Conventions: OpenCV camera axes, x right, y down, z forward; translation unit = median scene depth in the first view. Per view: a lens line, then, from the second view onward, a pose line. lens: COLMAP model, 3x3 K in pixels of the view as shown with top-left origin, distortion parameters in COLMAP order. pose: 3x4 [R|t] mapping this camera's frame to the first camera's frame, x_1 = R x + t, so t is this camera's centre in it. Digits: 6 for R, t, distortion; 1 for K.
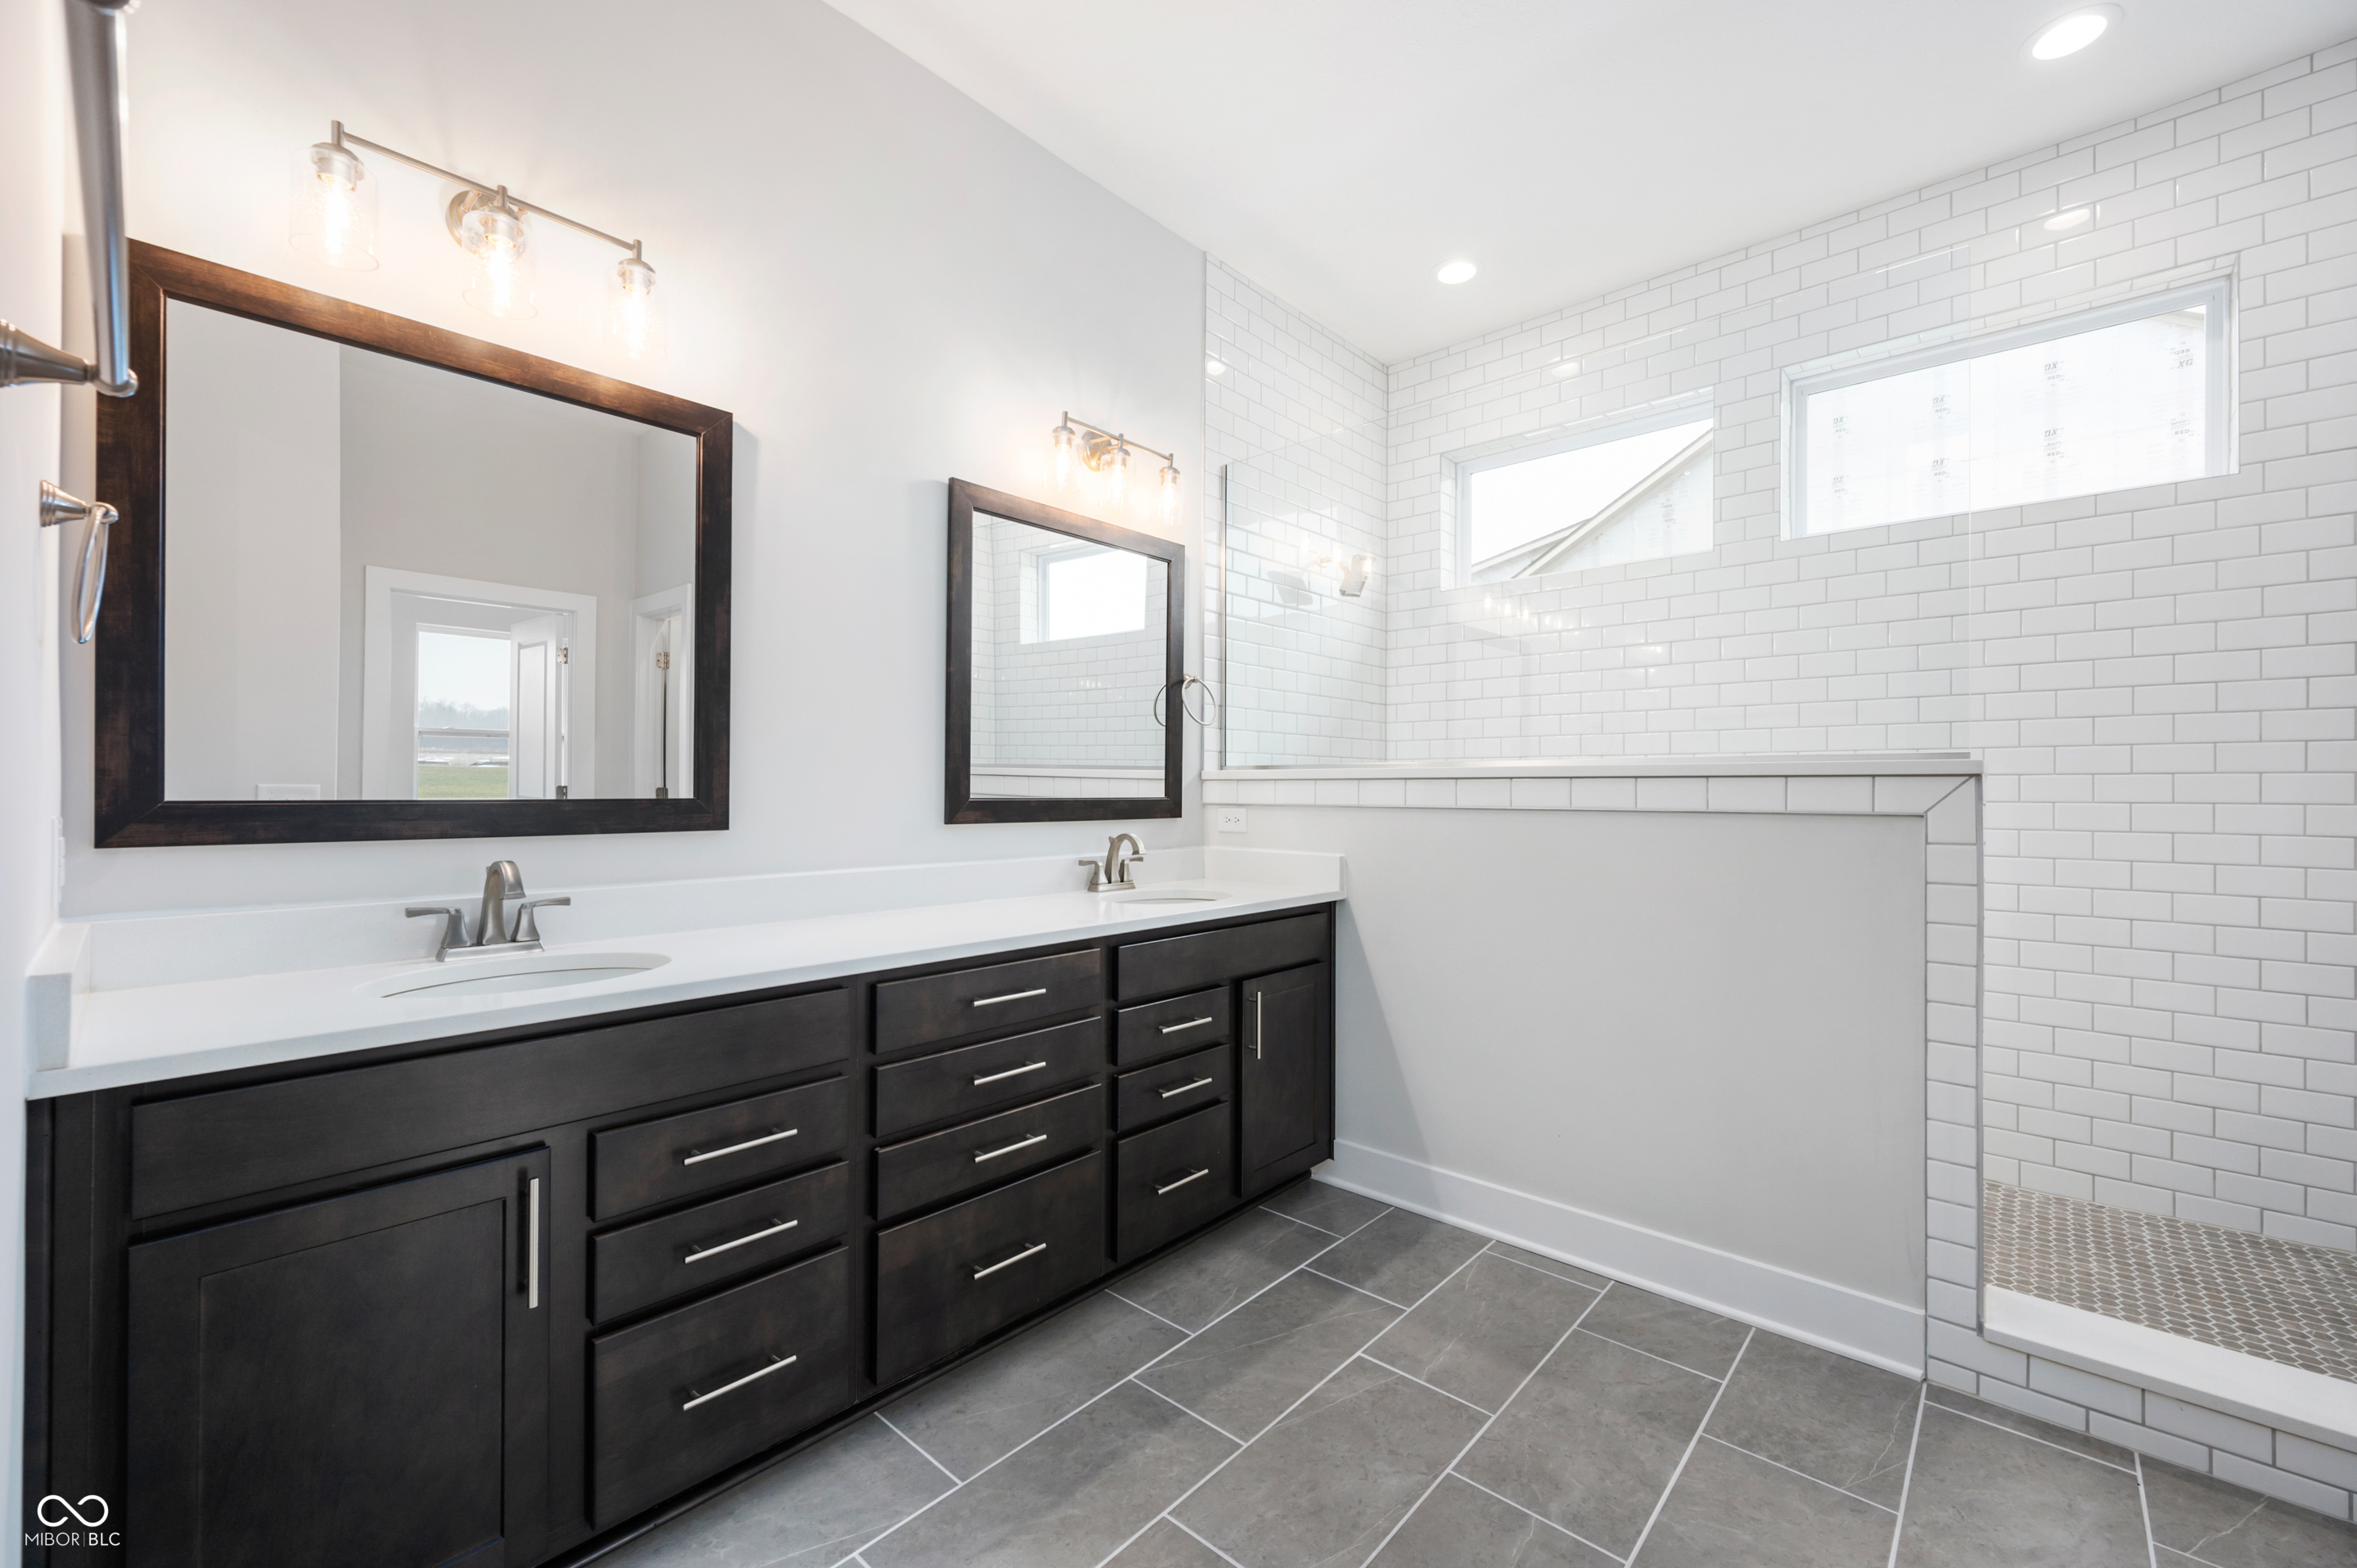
lens RADIAL K [[952.7, 0, 1194.3], [0, 952.7, 789.7], [0, 0, 1]] dist [0.001106, 0.000265]
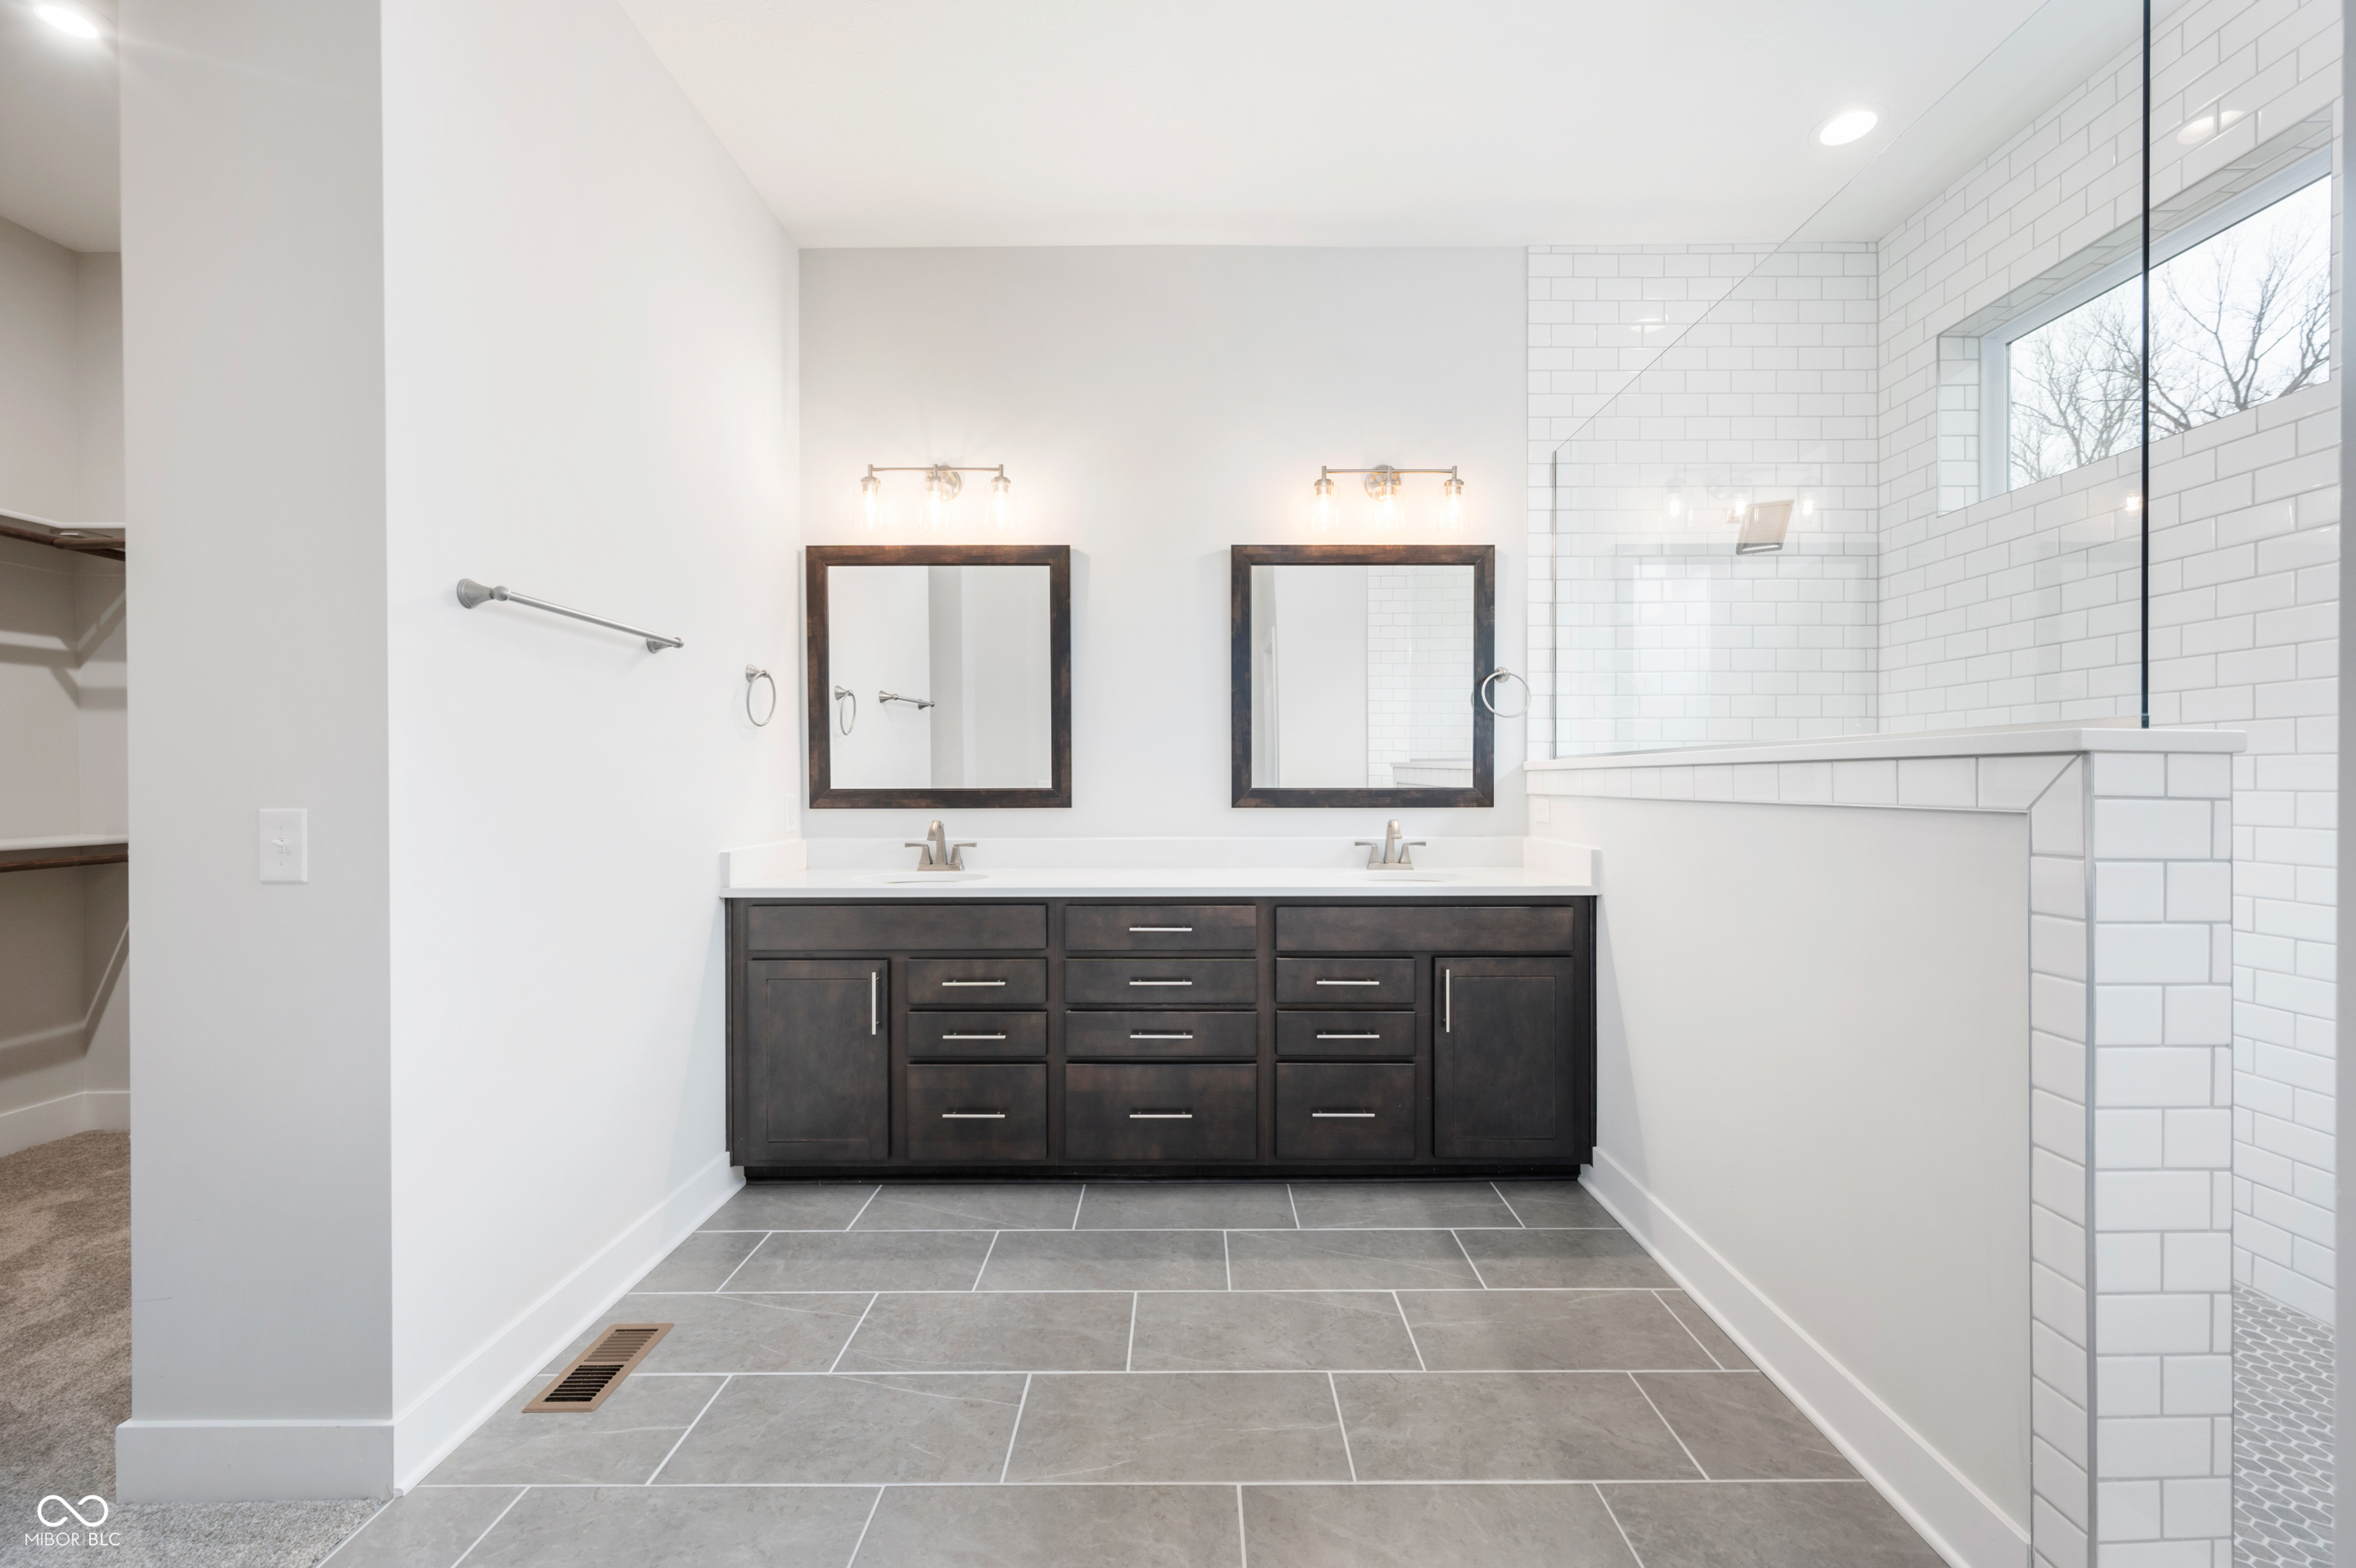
lens RADIAL K [[952.3, 0, 1193.8], [0, 952.3, 789.7], [0, 0, 1]] dist [0.001106, 0.000265]
pose [[0.662896, 0.000926, -0.748711, 0.792330], [0.005992, 0.999961, 0.006543, 0.002282], [0.748687, -0.008824, 0.662865, 0.094503]]
